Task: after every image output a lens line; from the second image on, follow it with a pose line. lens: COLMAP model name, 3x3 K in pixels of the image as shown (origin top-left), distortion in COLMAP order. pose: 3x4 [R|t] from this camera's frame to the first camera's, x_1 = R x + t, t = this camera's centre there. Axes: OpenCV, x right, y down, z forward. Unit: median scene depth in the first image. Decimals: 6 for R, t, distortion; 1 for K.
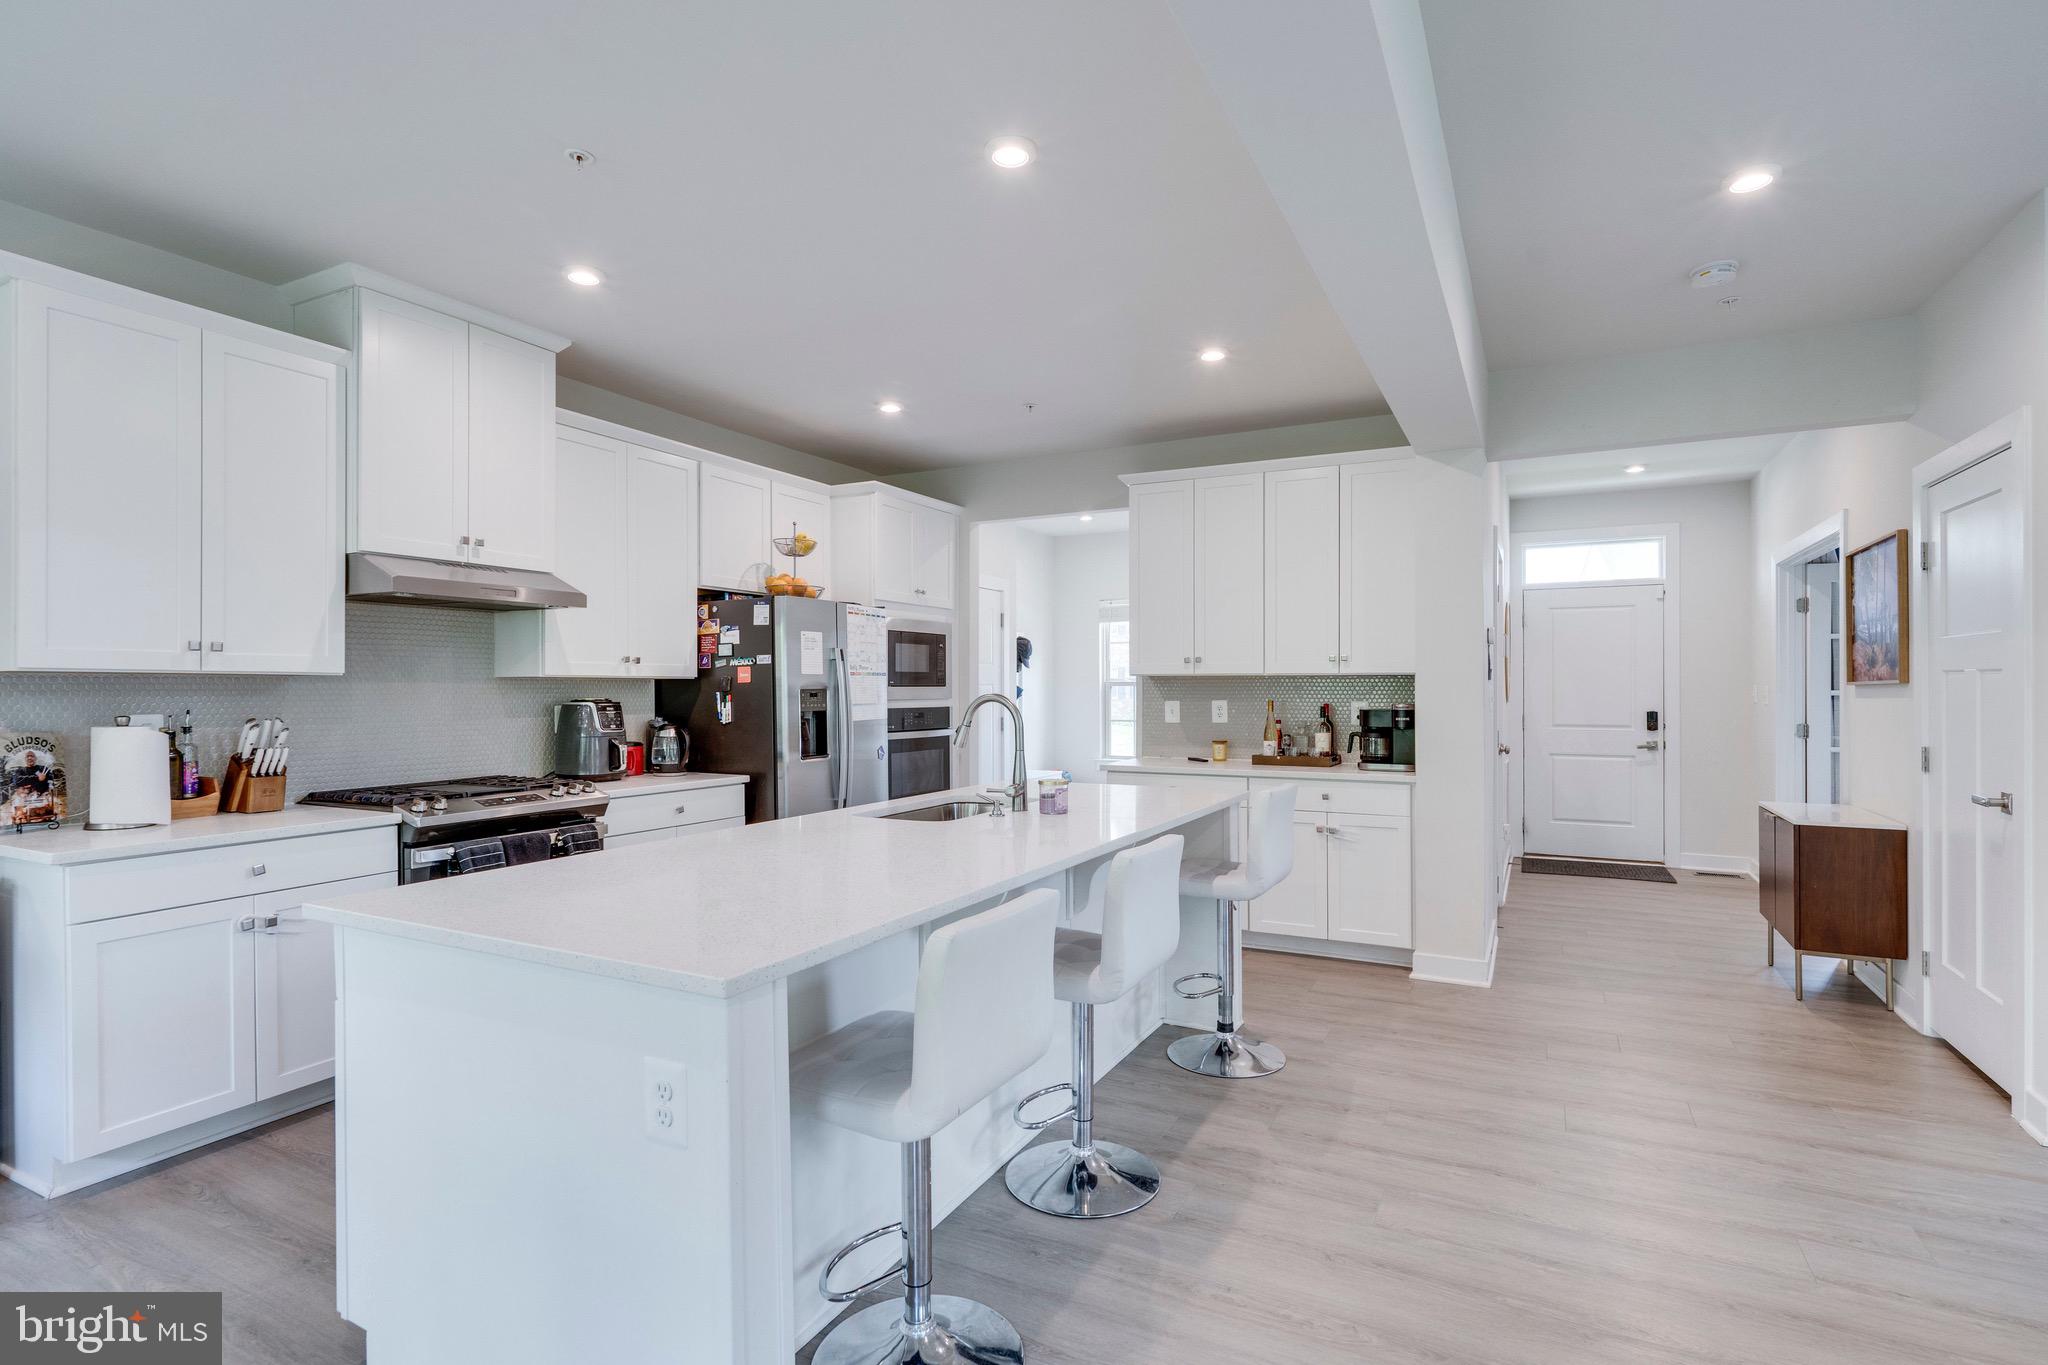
lens RADIAL K [[984.6, 0, 1024.0], [0, 984.6, 682.5], [0, 0, 1]] dist [-0.000157, 0.000331]
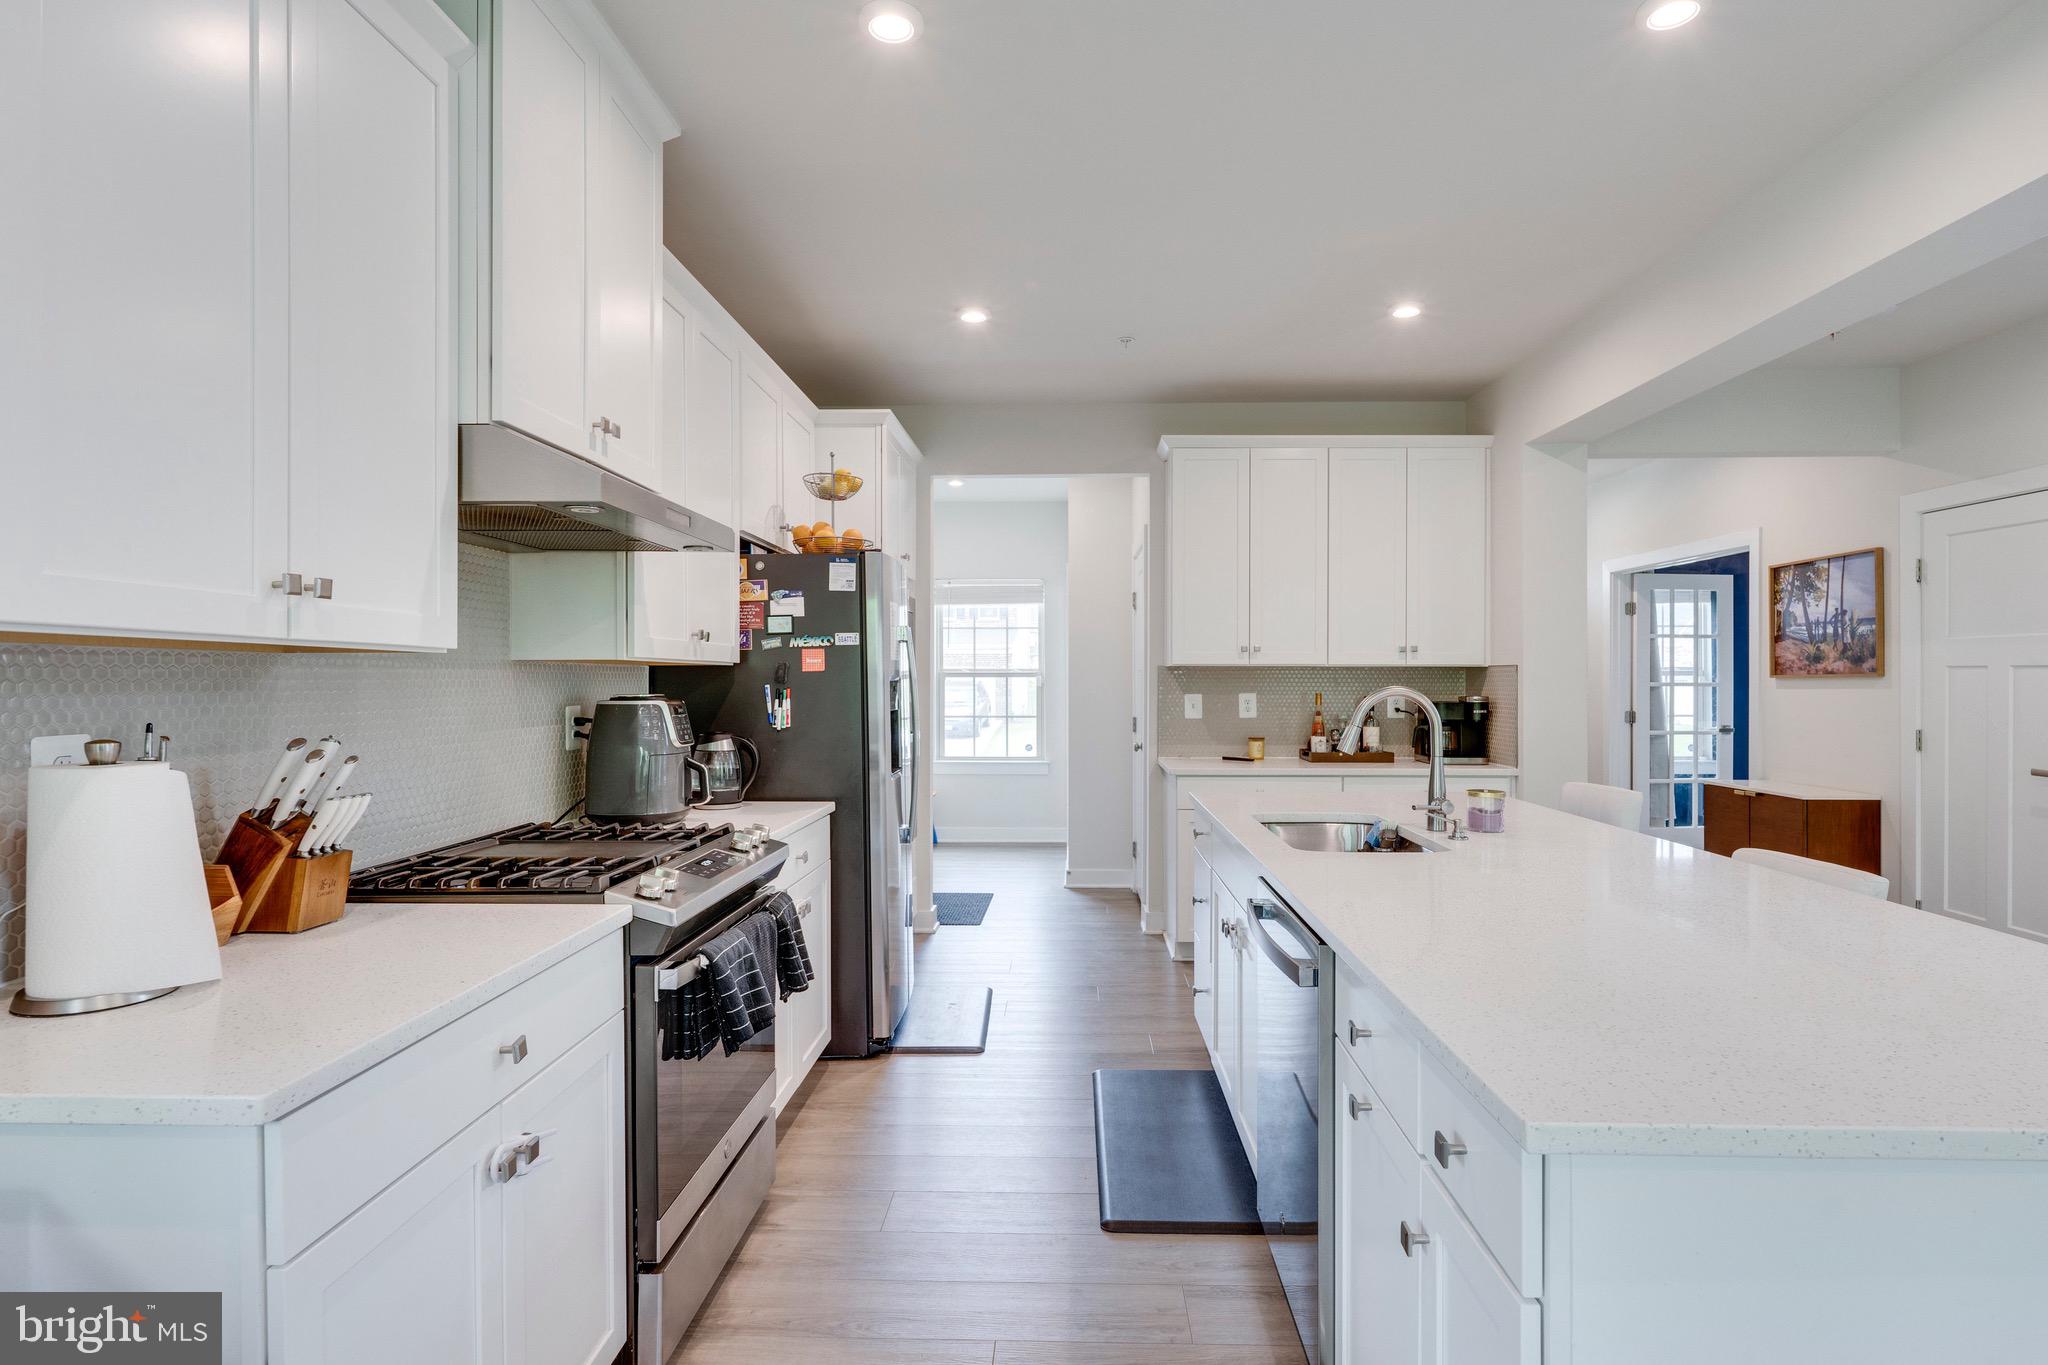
lens RADIAL K [[1039.7, 0, 1031.8], [0, 1039.7, 682.4], [0, 0, 1]] dist [-0.000154, -0.000494]
pose [[0.898870, -0.000037, 0.438216, -0.472219], [-0.003187, 0.999973, 0.006621, 0.002608], [-0.438204, -0.007348, 0.898845, 0.258481]]
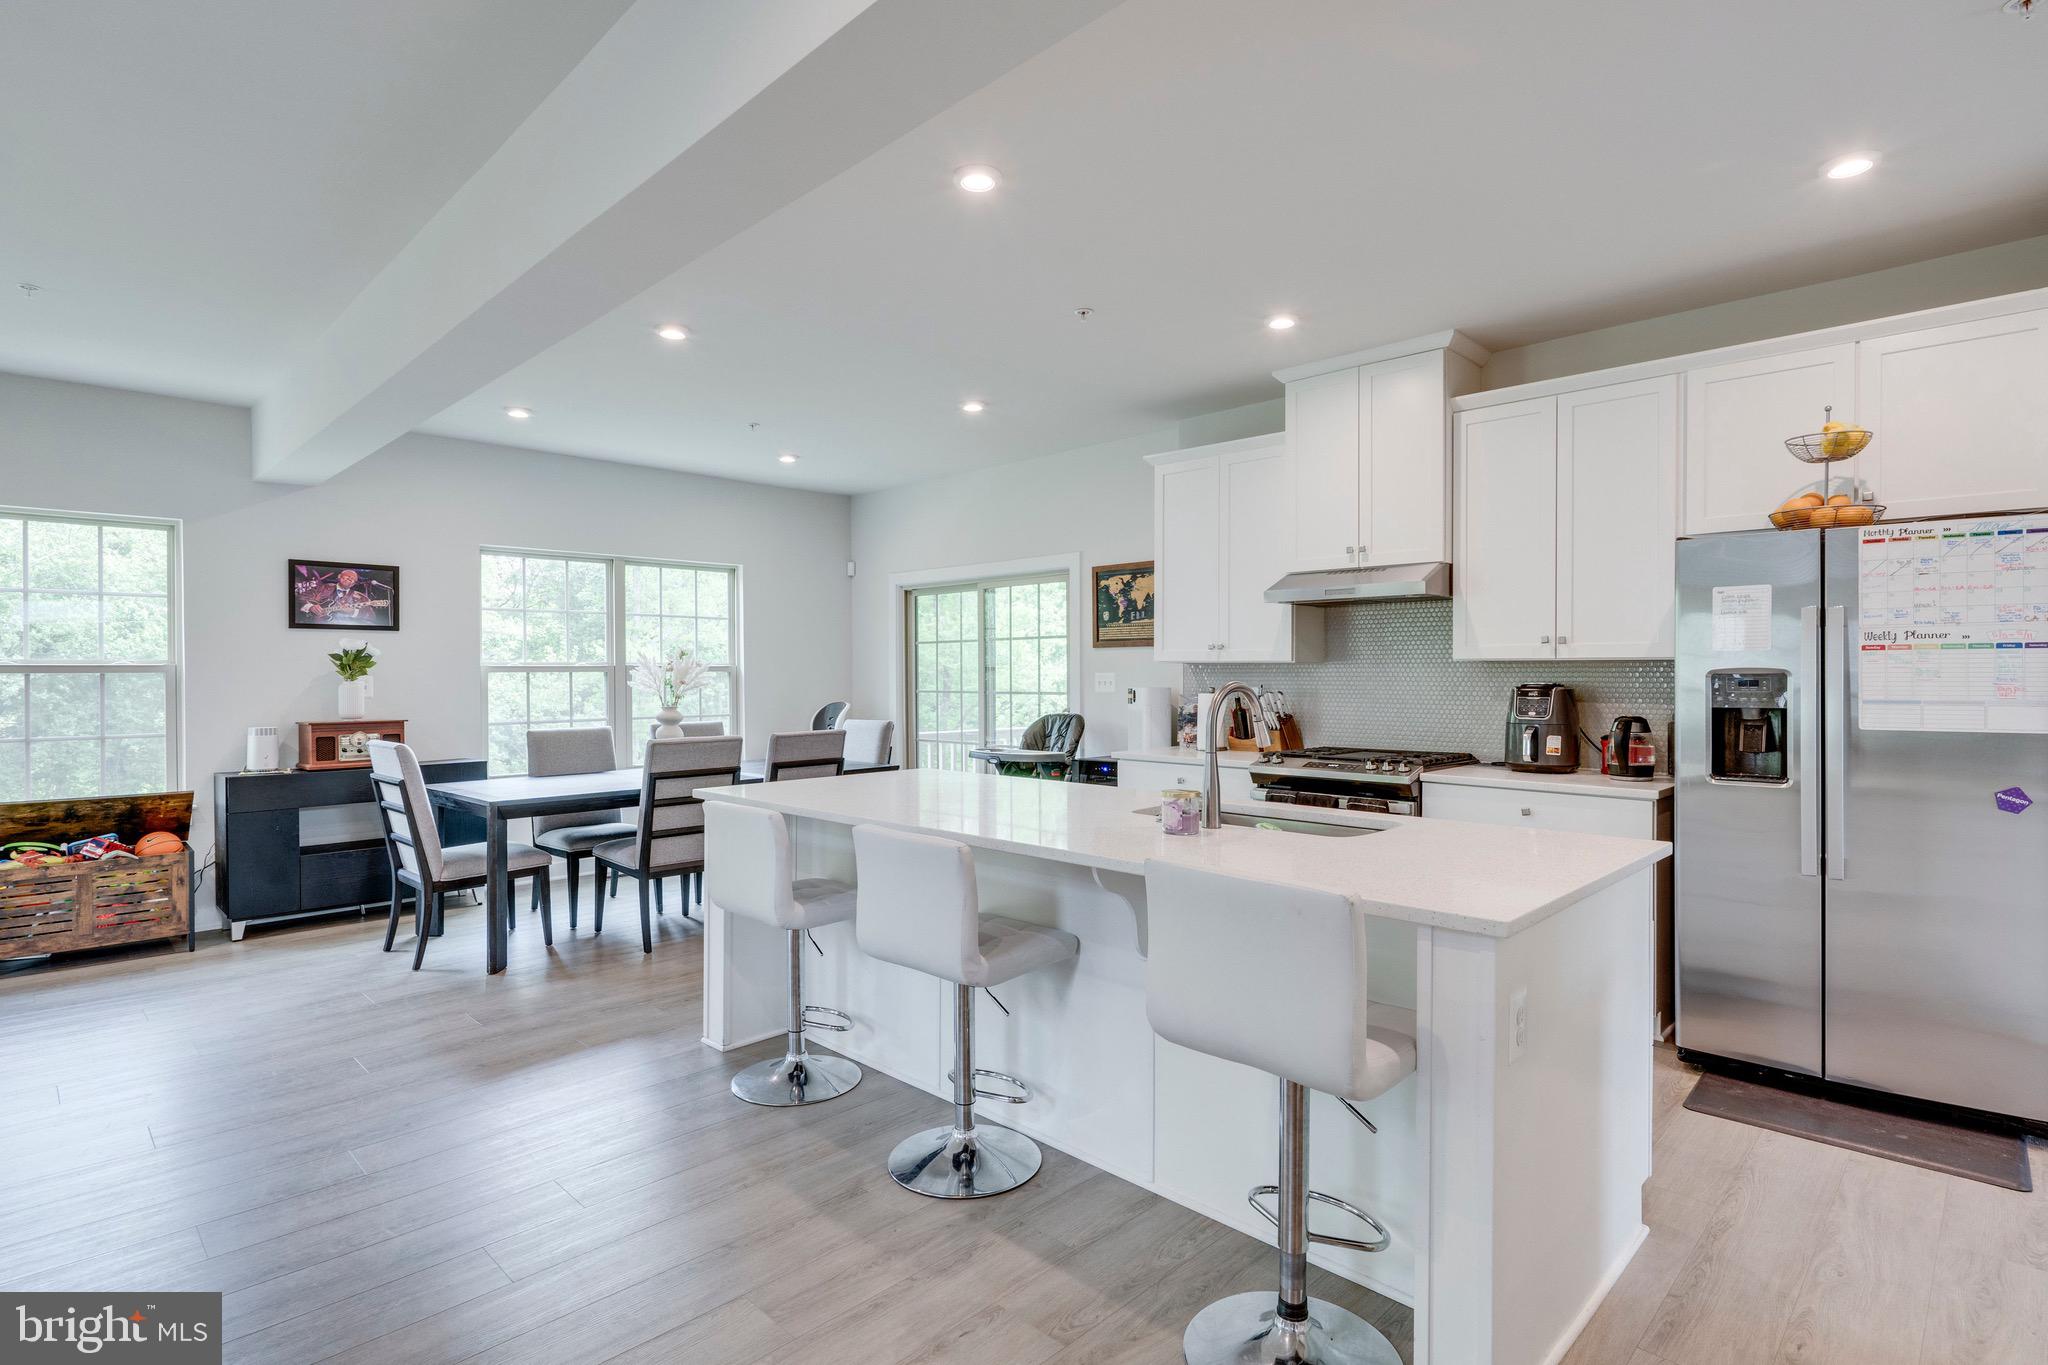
lens RADIAL K [[1002.8, 0, 1024.7], [0, 1002.8, 670.6], [0, 0, 1]] dist [-0.001264, -0.000141]
pose [[-0.291647, 0.003176, -0.956521, 0.572987], [0.005603, 0.999983, 0.001612, 0.000956], [0.956510, -0.004889, -0.291660, 0.762245]]
